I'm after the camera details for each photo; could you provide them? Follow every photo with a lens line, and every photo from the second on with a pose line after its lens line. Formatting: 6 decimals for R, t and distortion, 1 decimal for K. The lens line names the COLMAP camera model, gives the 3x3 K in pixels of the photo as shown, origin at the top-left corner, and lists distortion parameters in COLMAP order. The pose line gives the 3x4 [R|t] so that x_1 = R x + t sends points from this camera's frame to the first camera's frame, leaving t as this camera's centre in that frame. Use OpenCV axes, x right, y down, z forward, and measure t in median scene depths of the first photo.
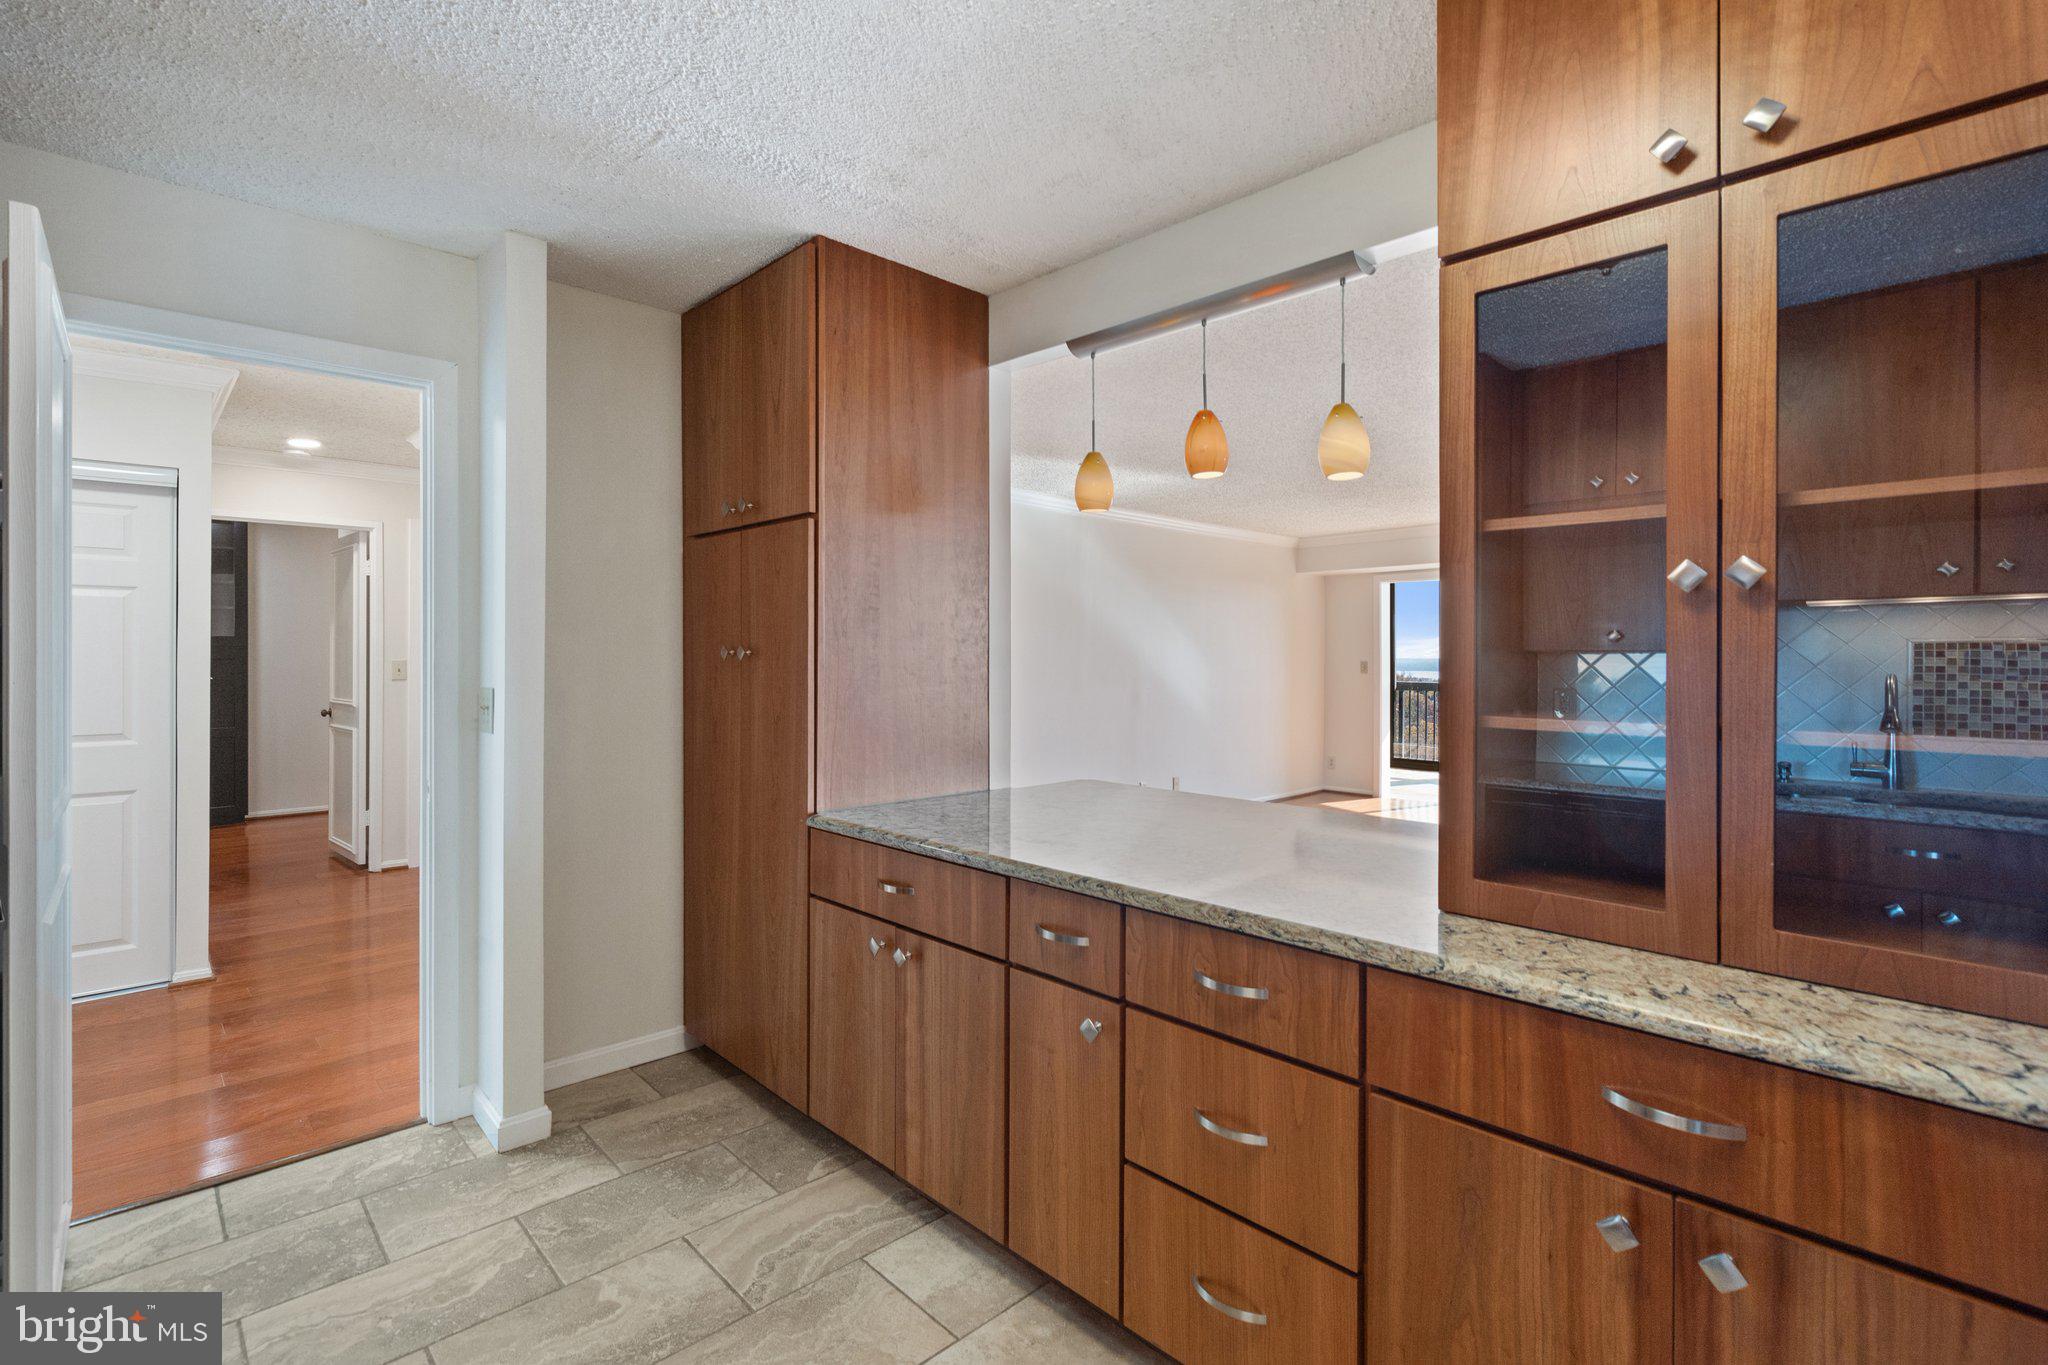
lens RADIAL K [[954.5, 0, 1016.2], [0, 954.5, 659.9], [0, 0, 1]] dist [-0.001042, -0.000381]
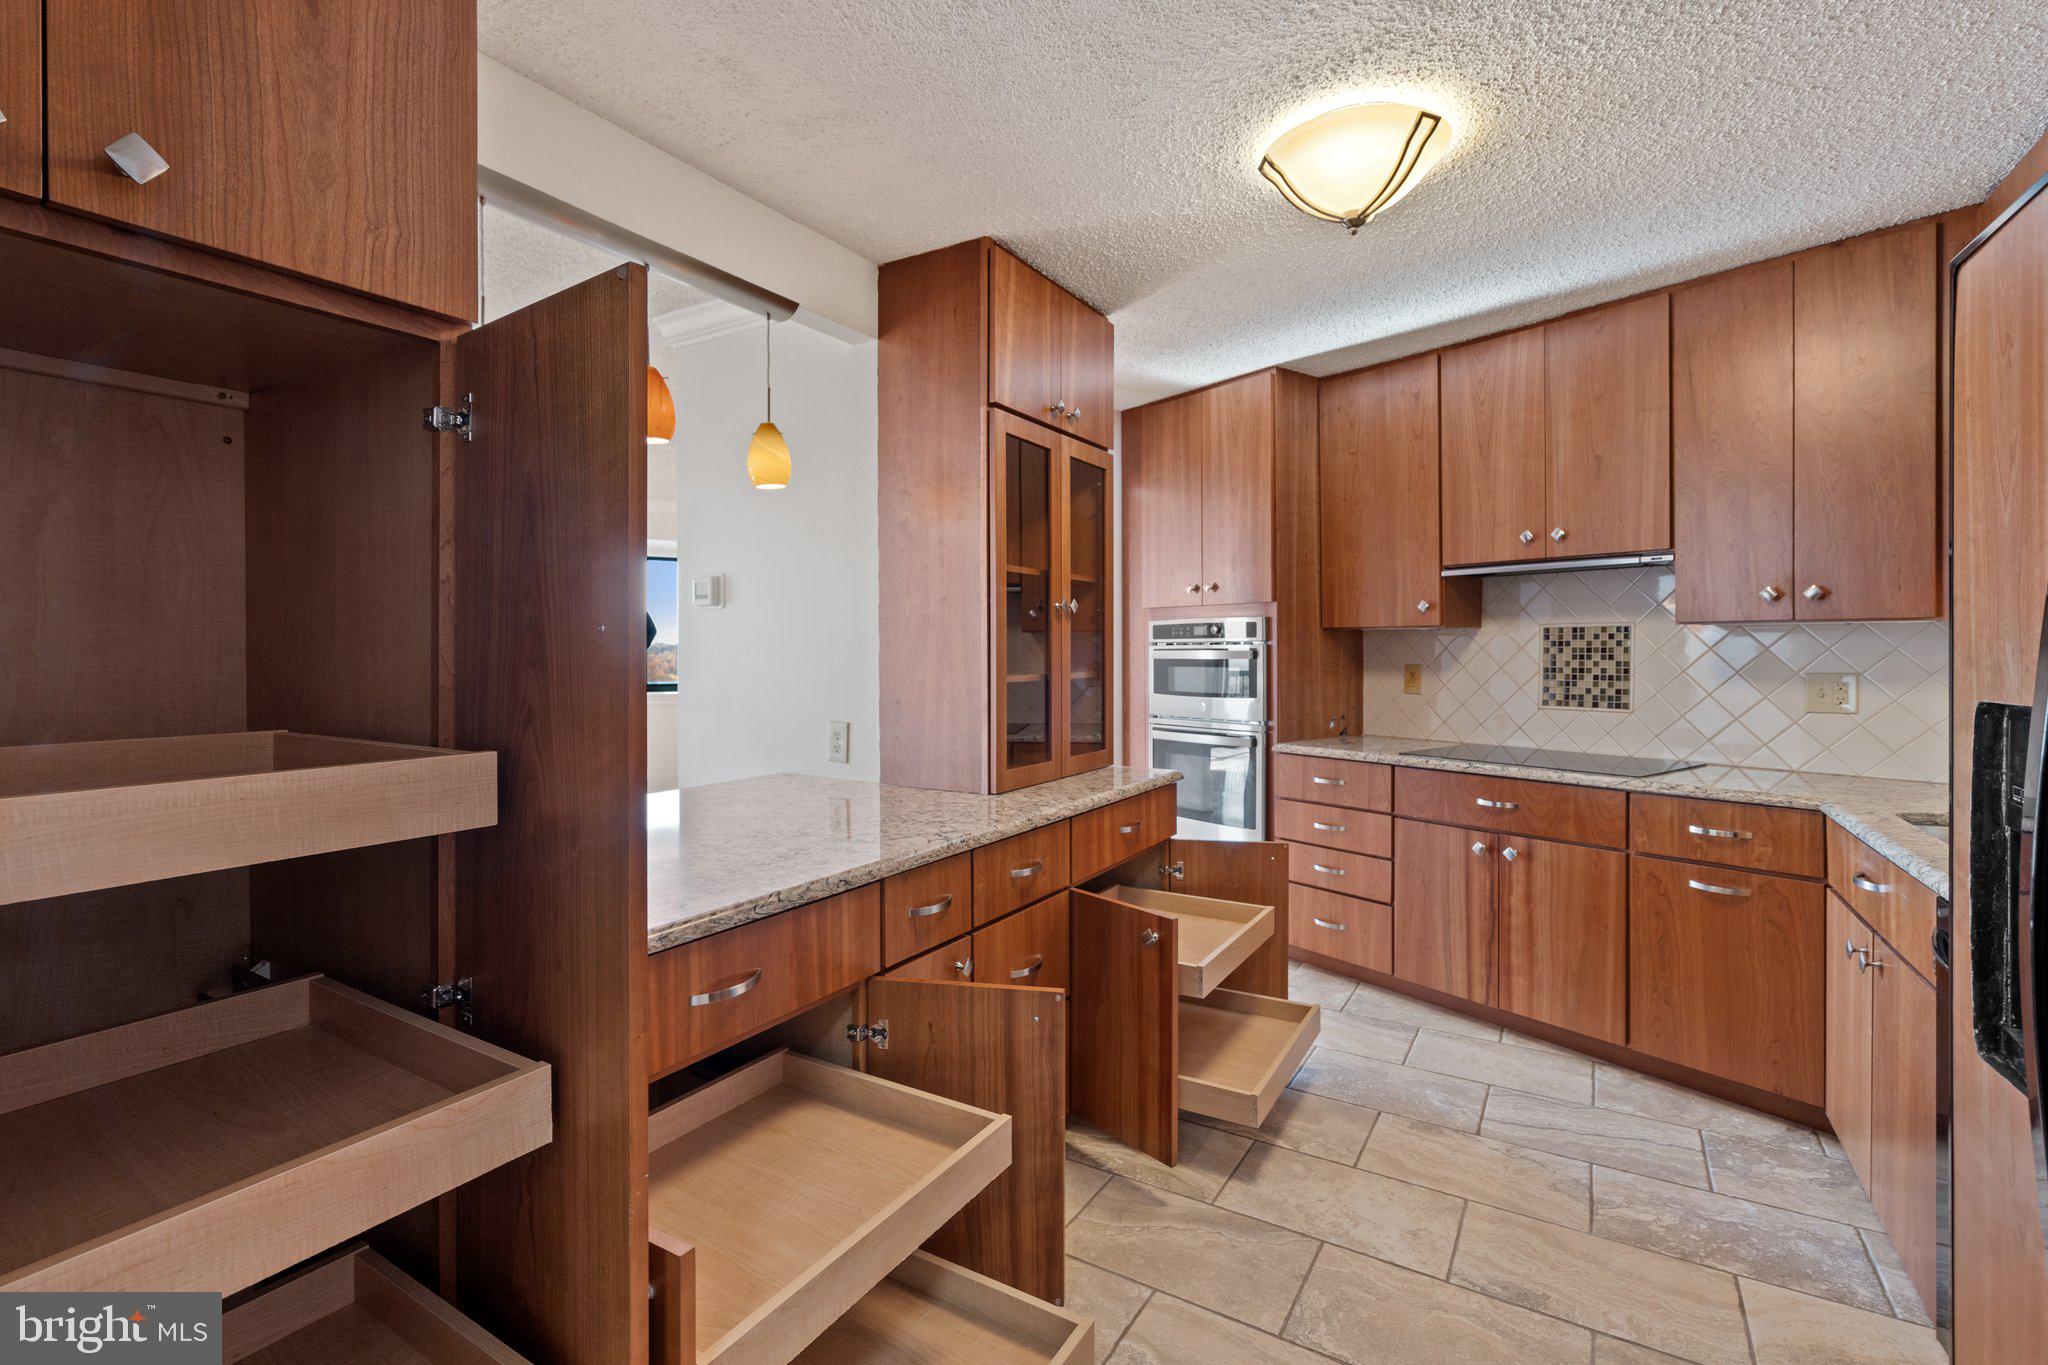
lens RADIAL K [[925.3, 0, 1024.0], [0, 925.3, 611.0], [0, 0, 1]] dist [0.001992, 0.000231]
pose [[-0.252443, 0.038220, 0.966857, -0.715880], [0.006432, 0.999264, -0.037821, 0.003122], [-0.967590, -0.003329, -0.252503, 0.875328]]
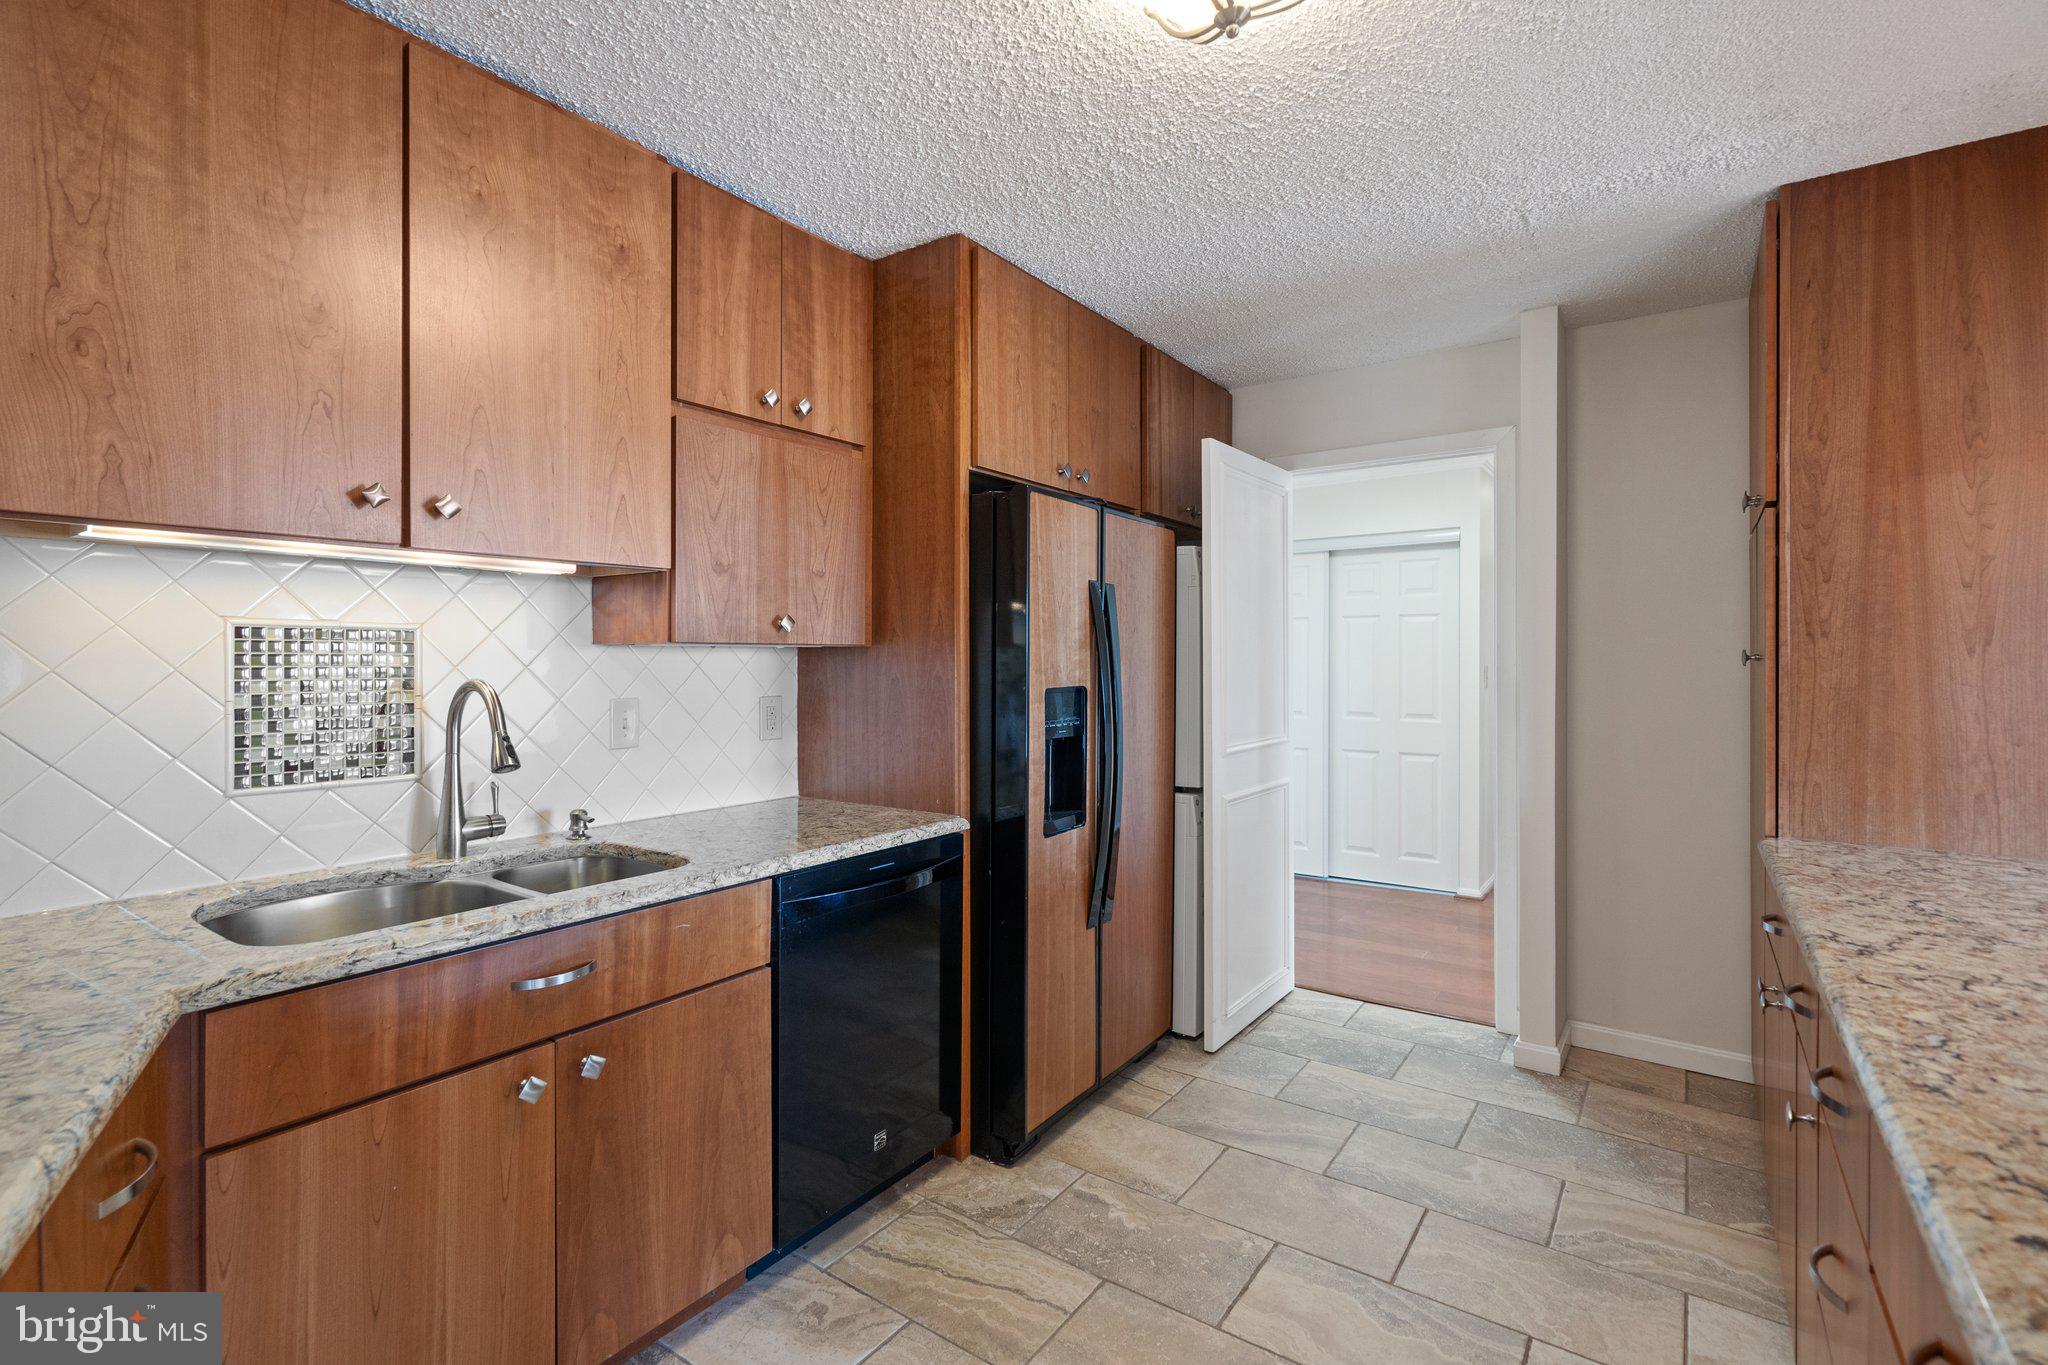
lens RADIAL K [[924.6, 0, 983.7], [0, 924.6, 660.3], [0, 0, 1]] dist [-0.002593, 0.000708]
pose [[0.167852, -0.001140, -0.985812, 0.542619], [-0.006066, 0.999979, -0.002189, 0.002454], [0.985794, 0.006348, 0.167842, 0.130996]]
